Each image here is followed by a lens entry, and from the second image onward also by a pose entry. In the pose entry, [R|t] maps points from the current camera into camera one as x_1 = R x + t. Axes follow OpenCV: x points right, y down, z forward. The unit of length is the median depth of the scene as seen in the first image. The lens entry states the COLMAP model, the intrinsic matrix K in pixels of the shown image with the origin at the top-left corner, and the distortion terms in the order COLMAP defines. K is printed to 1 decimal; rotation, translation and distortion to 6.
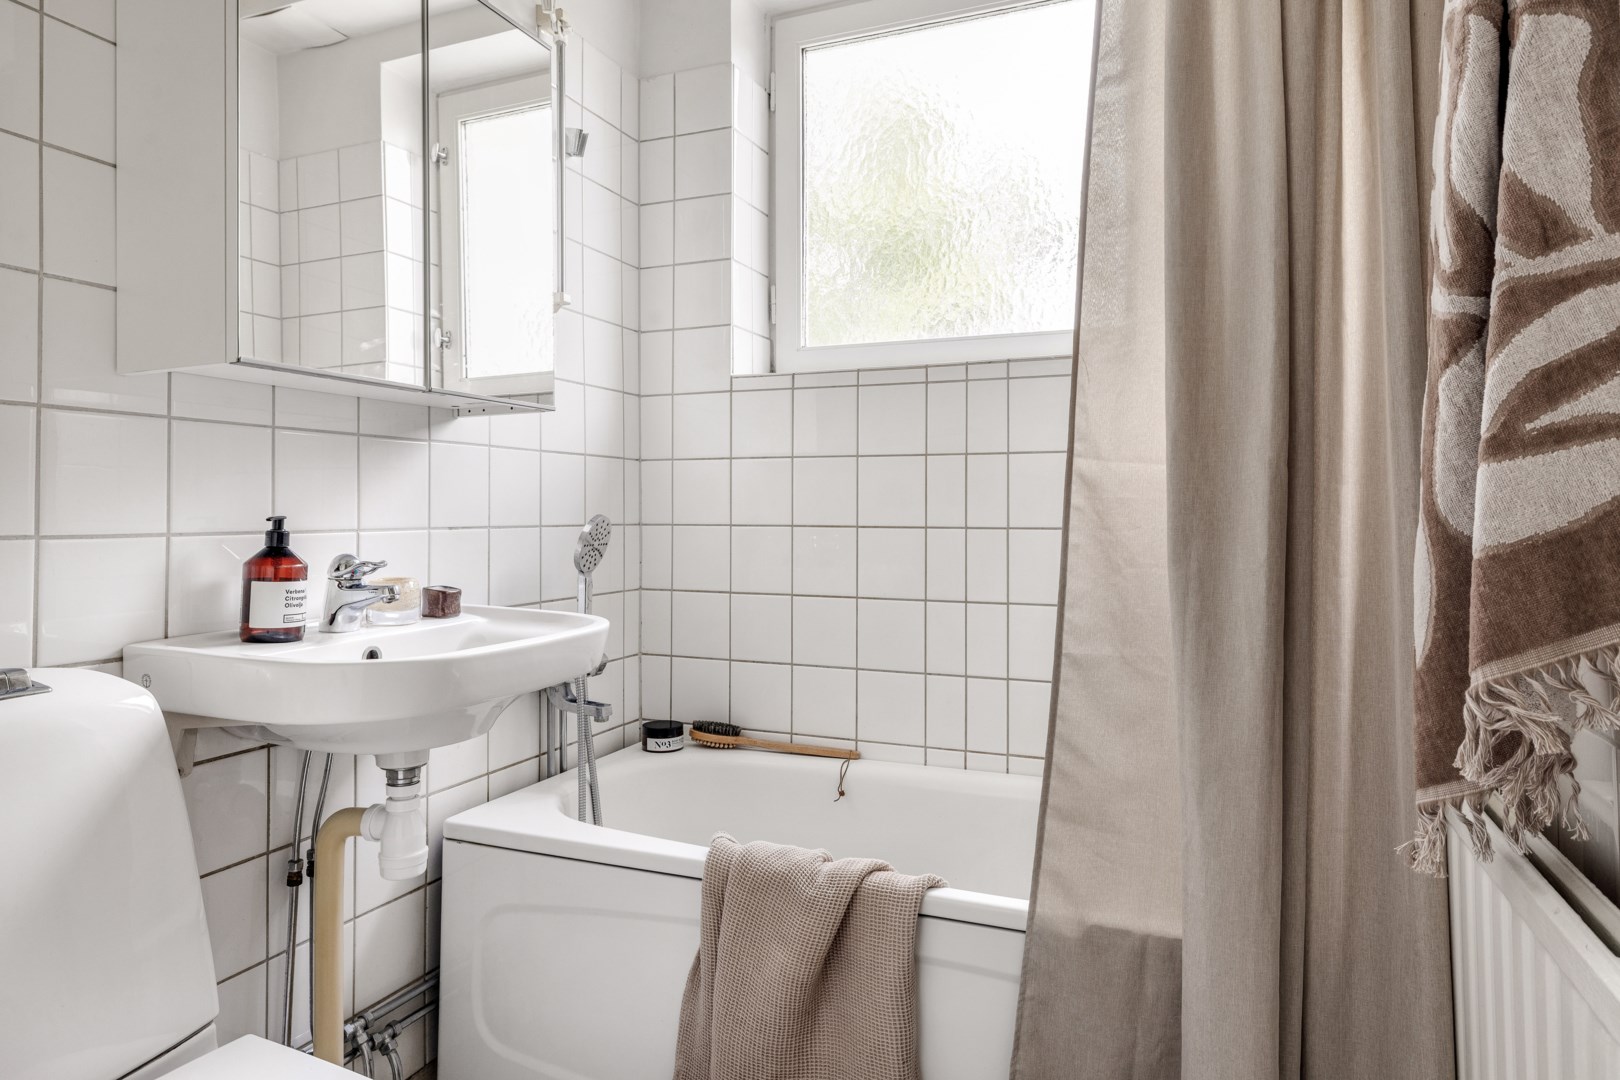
lens RADIAL K [[966.6, 0, 805.8], [0, 966.6, 501.2], [0, 0, 1]] dist [-0.001393, 0.000683]
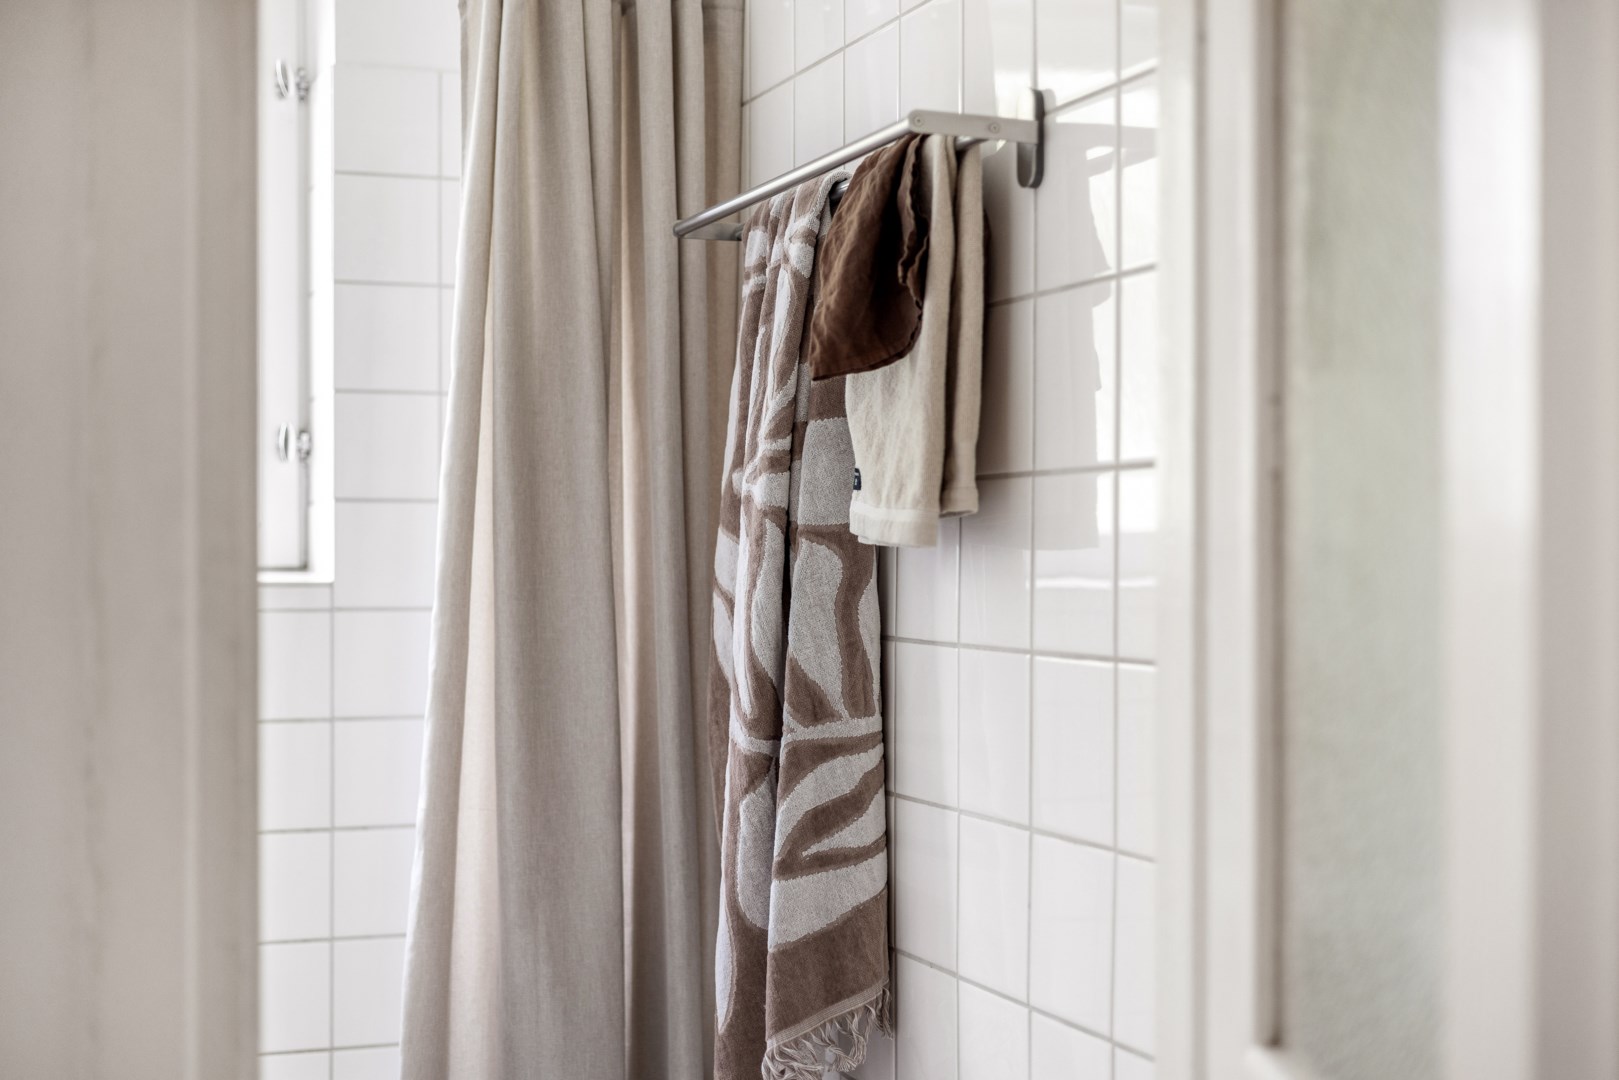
lens RADIAL K [[2307.1, 0, 809.4], [0, 2307.1, 540.4], [0, 0, 1]] dist [-0.165940, 0.000000]
pose [[0.731795, -0.000451, 0.681525, -1.396704], [-0.010053, 0.999884, 0.011457, -0.539918], [-0.681451, -0.015235, 0.731706, -1.310300]]
